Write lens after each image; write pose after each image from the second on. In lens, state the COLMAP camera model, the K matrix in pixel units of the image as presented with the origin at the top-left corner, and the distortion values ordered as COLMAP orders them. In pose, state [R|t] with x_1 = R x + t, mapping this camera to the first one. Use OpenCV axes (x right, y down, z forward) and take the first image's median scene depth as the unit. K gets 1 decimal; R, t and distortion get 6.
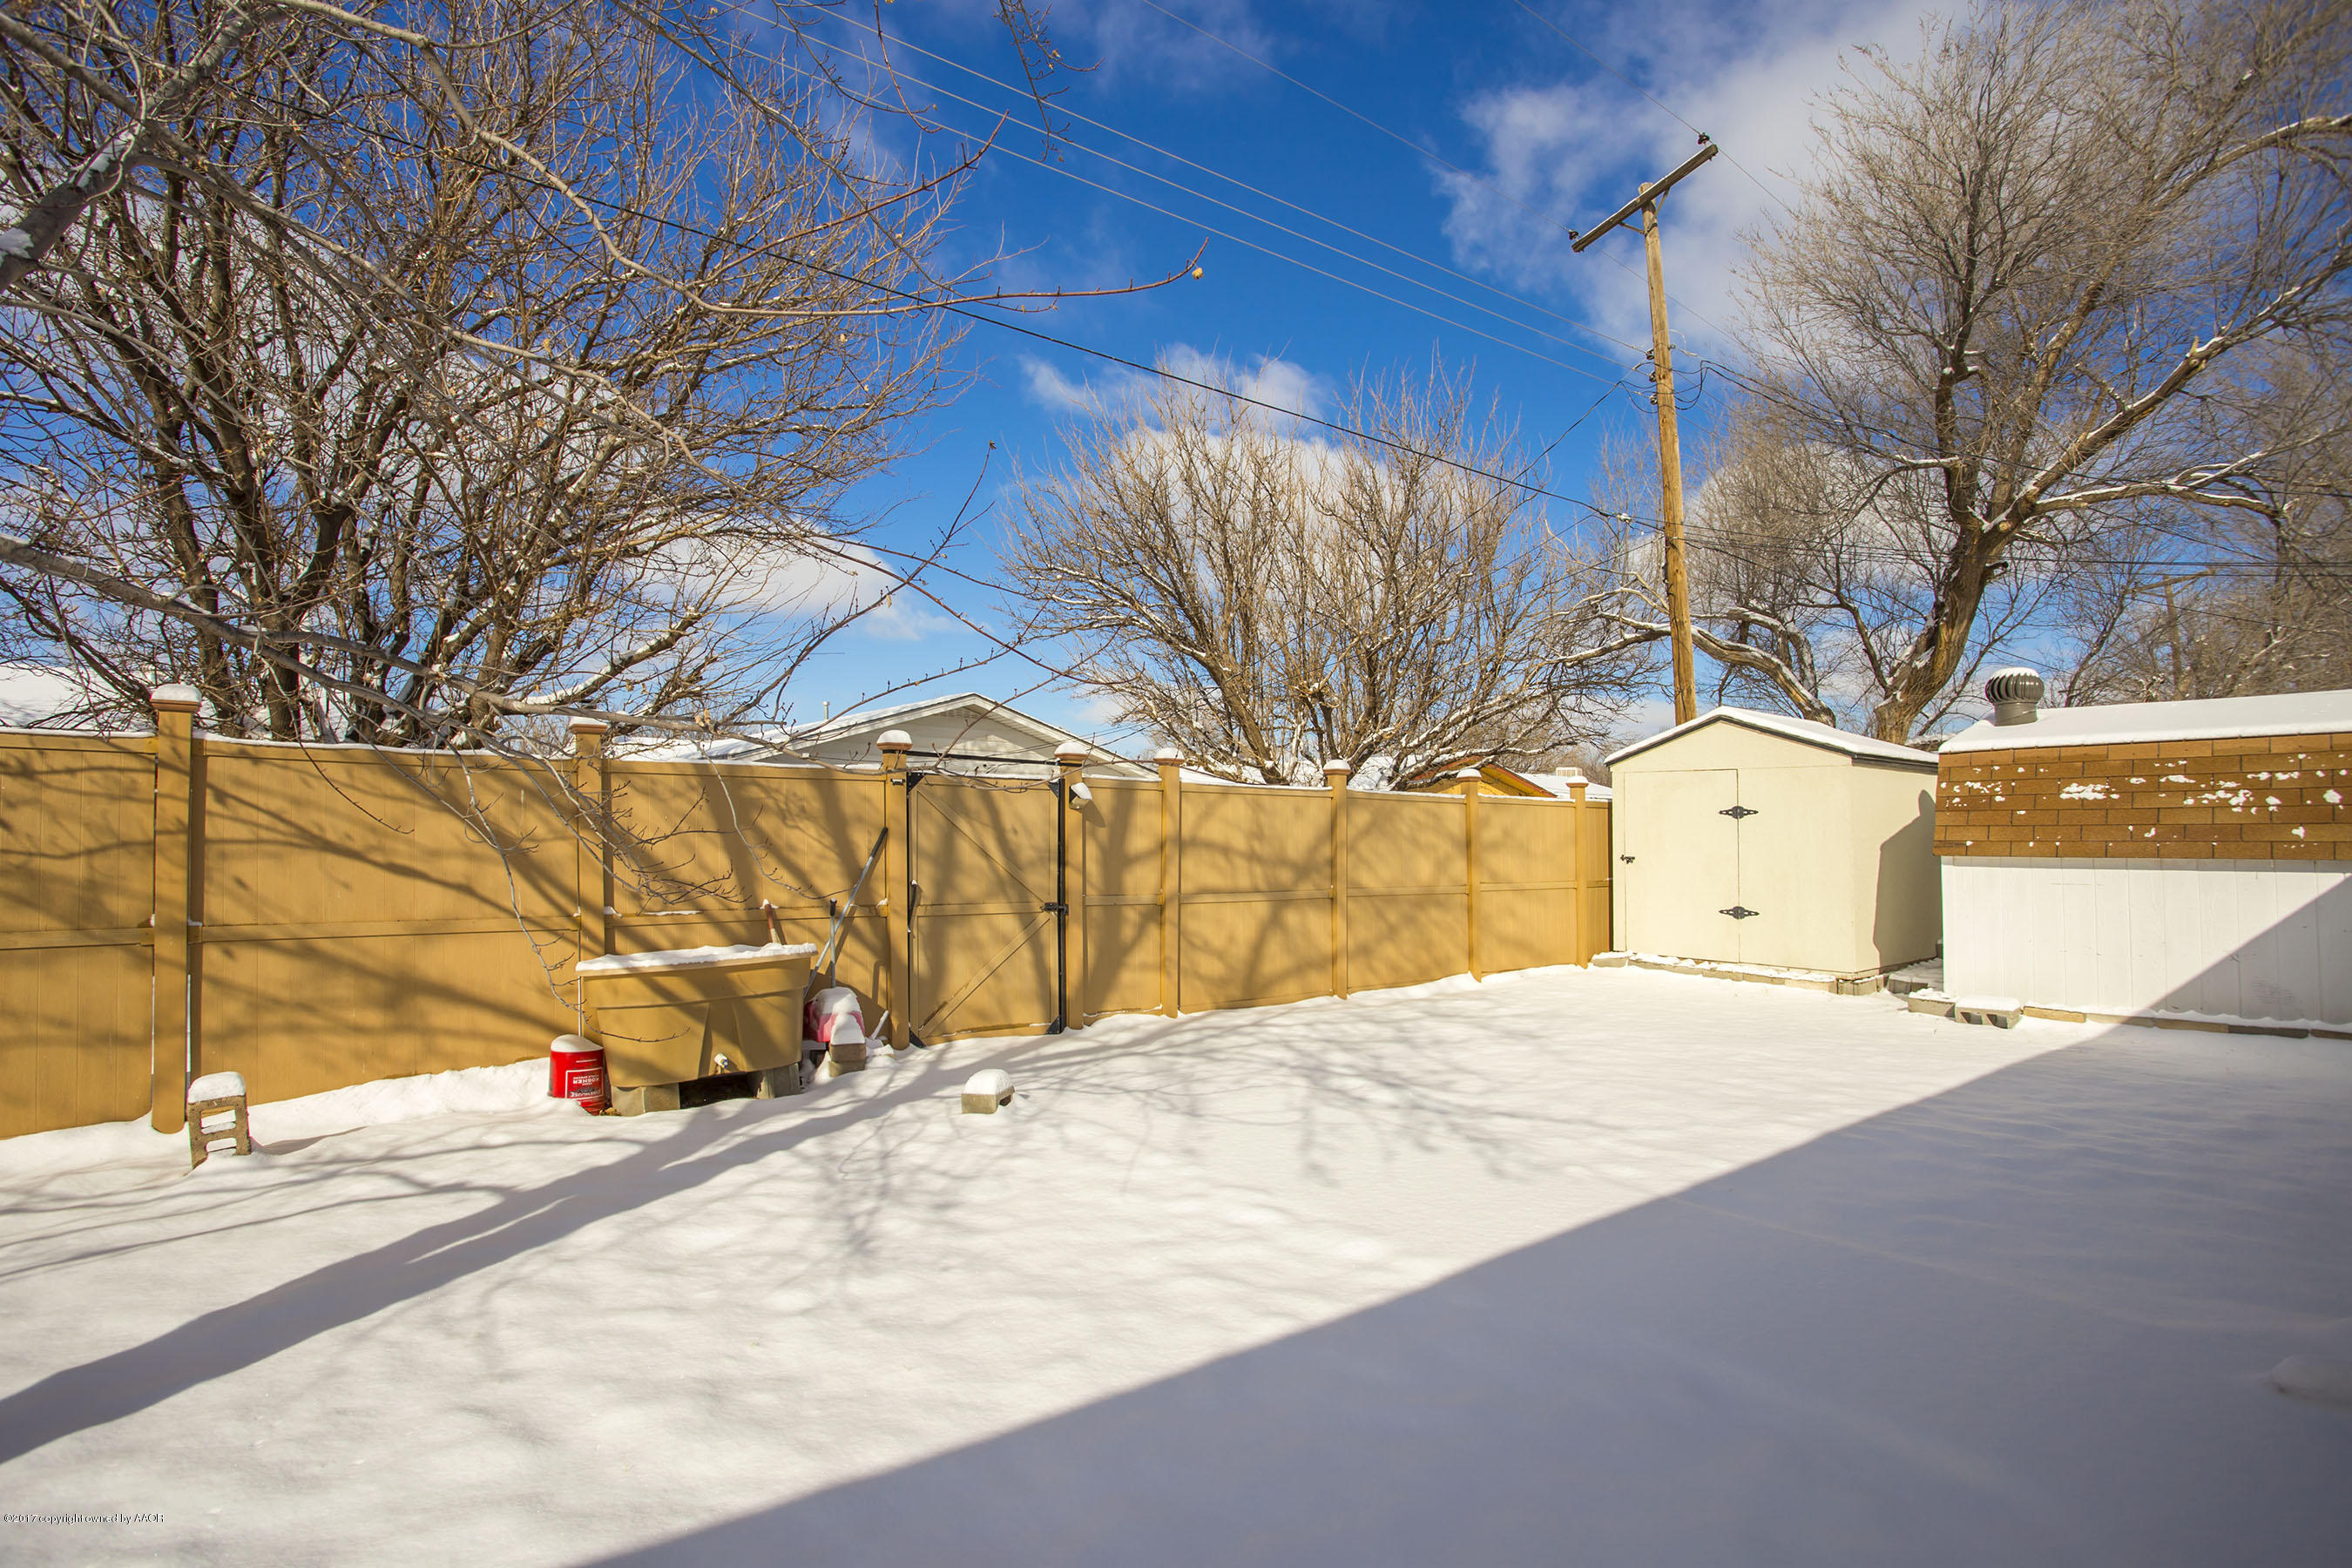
lens RADIAL K [[1144.4, 0, 1144.9], [0, 1144.4, 782.6], [0, 0, 1]] dist [-0.058971, 0.016555]
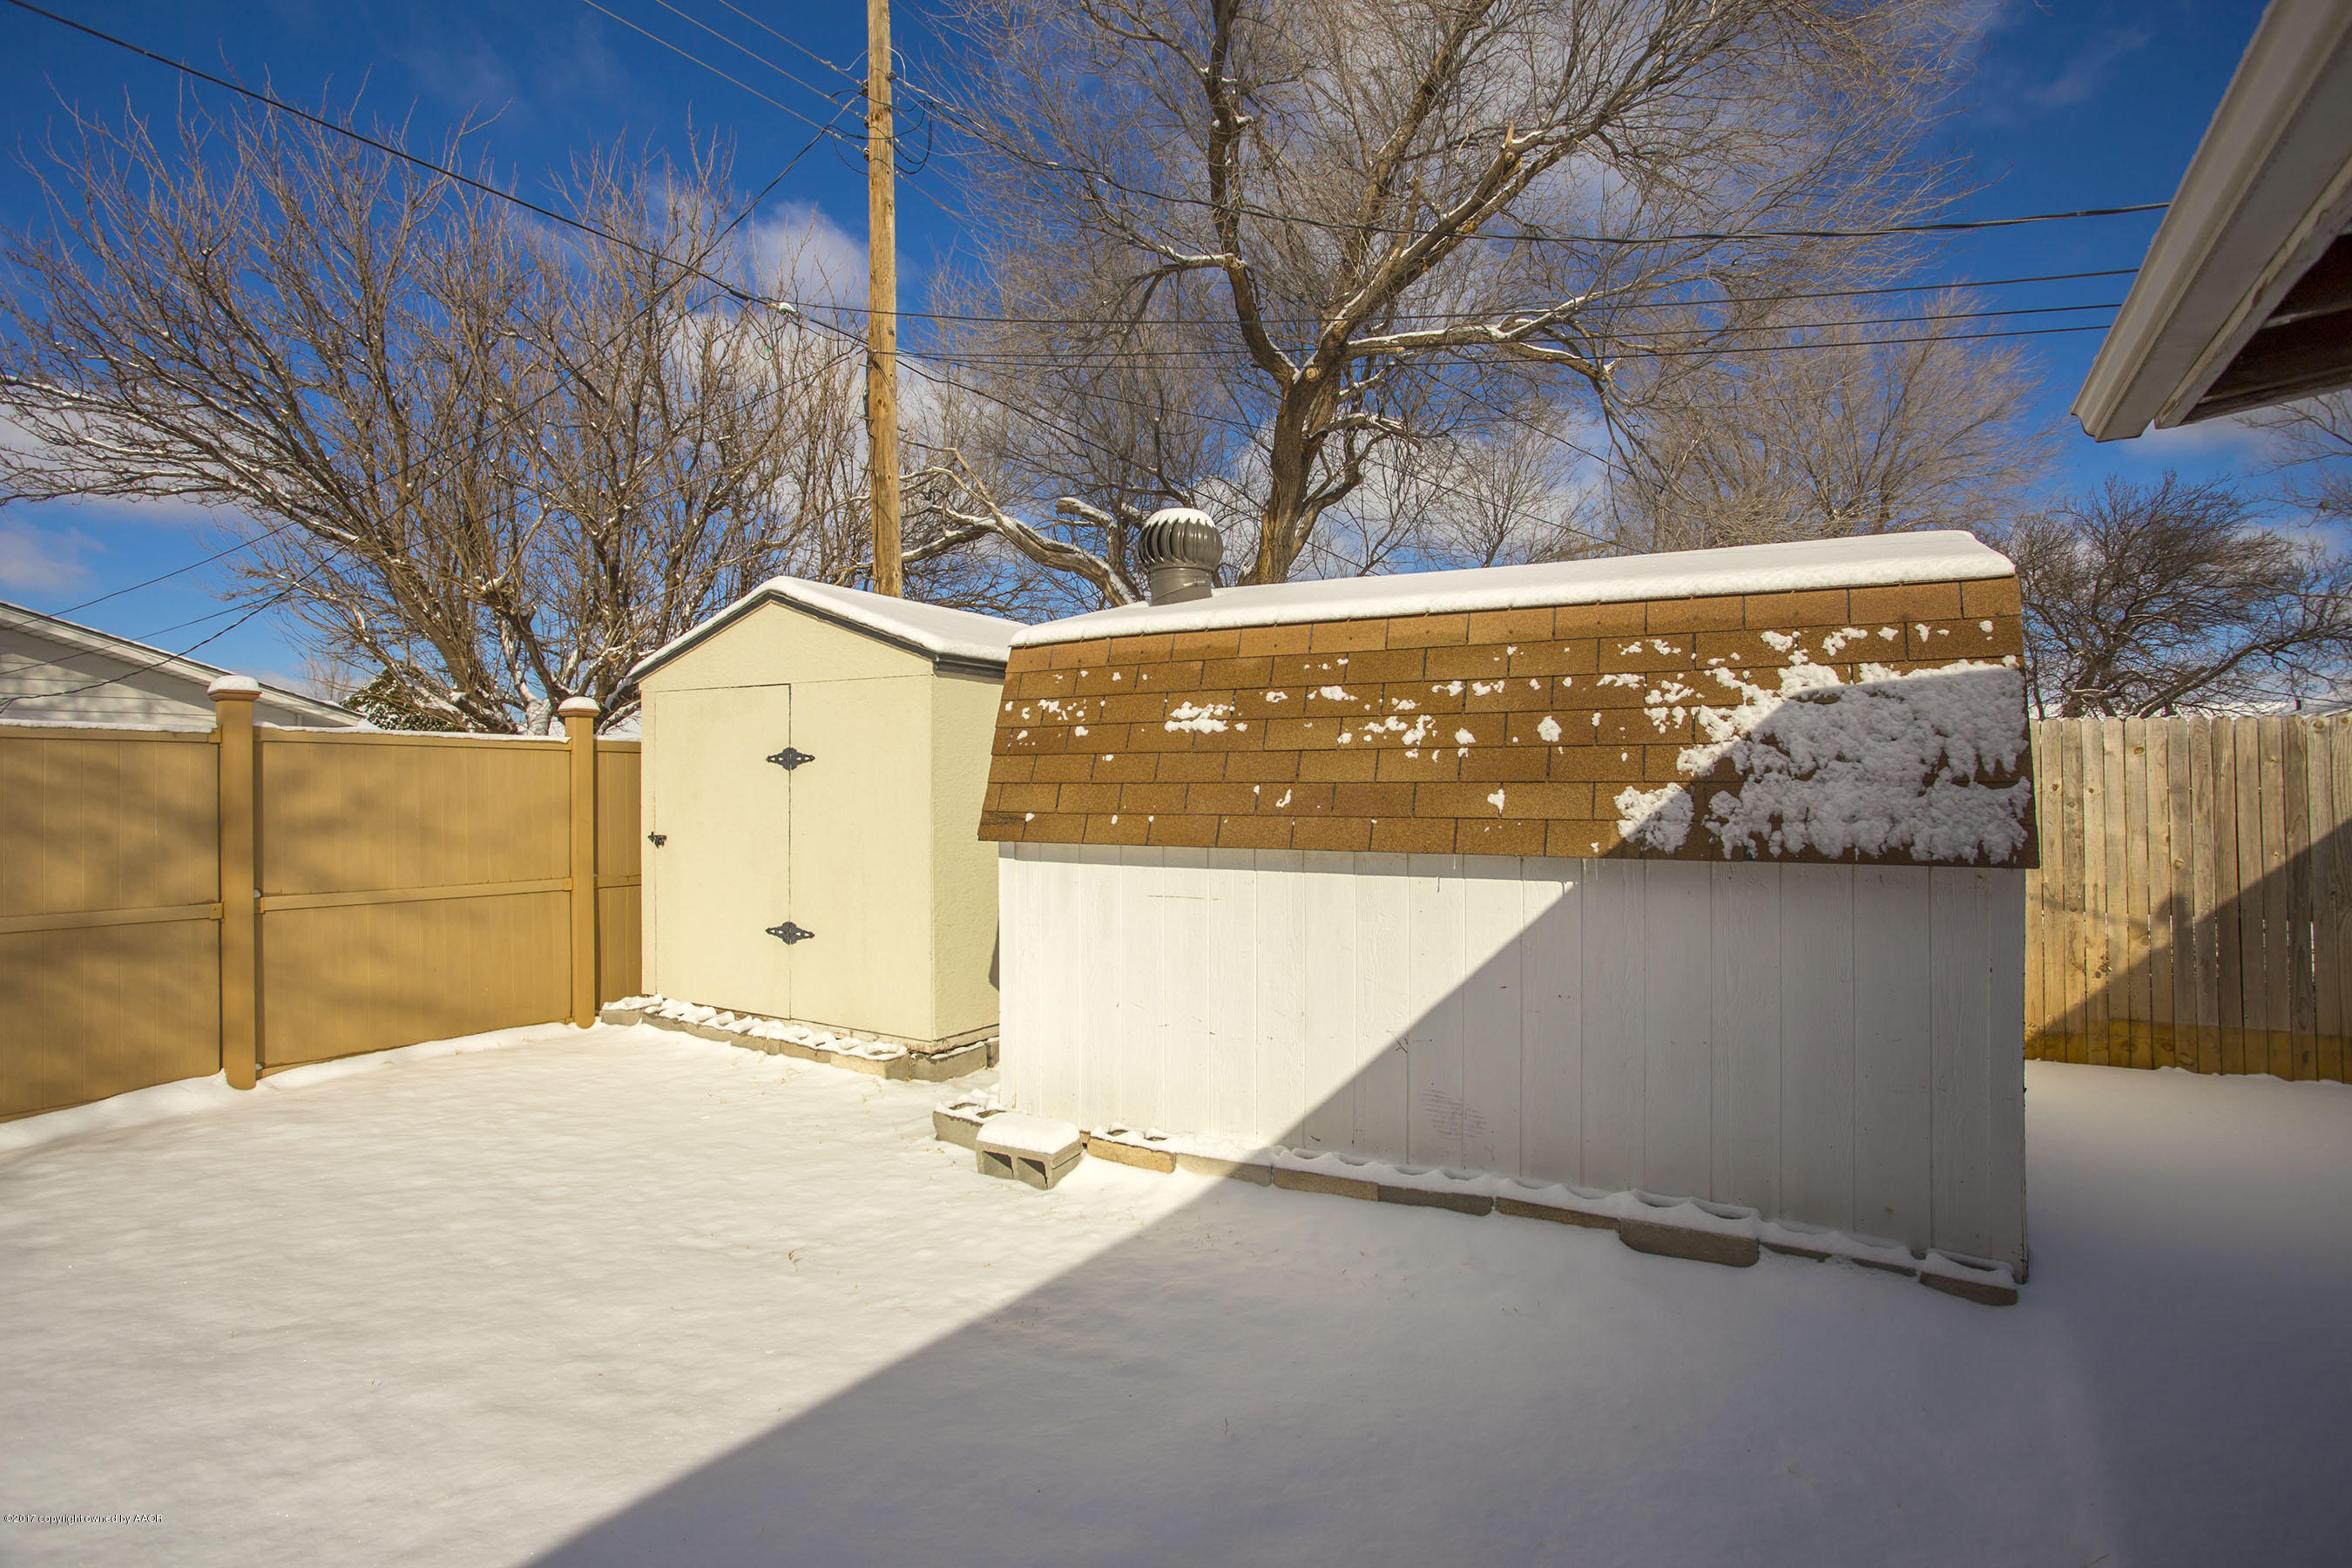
lens RADIAL K [[1144.4, 0, 1156.4], [0, 1144.4, 791.1], [0, 0, 1]] dist [-0.058971, 0.016555]
pose [[0.929972, -0.013239, 0.367391, 0.607805], [-0.006093, 0.998659, 0.051410, 0.013975], [-0.367579, -0.050048, 0.928645, 0.486988]]
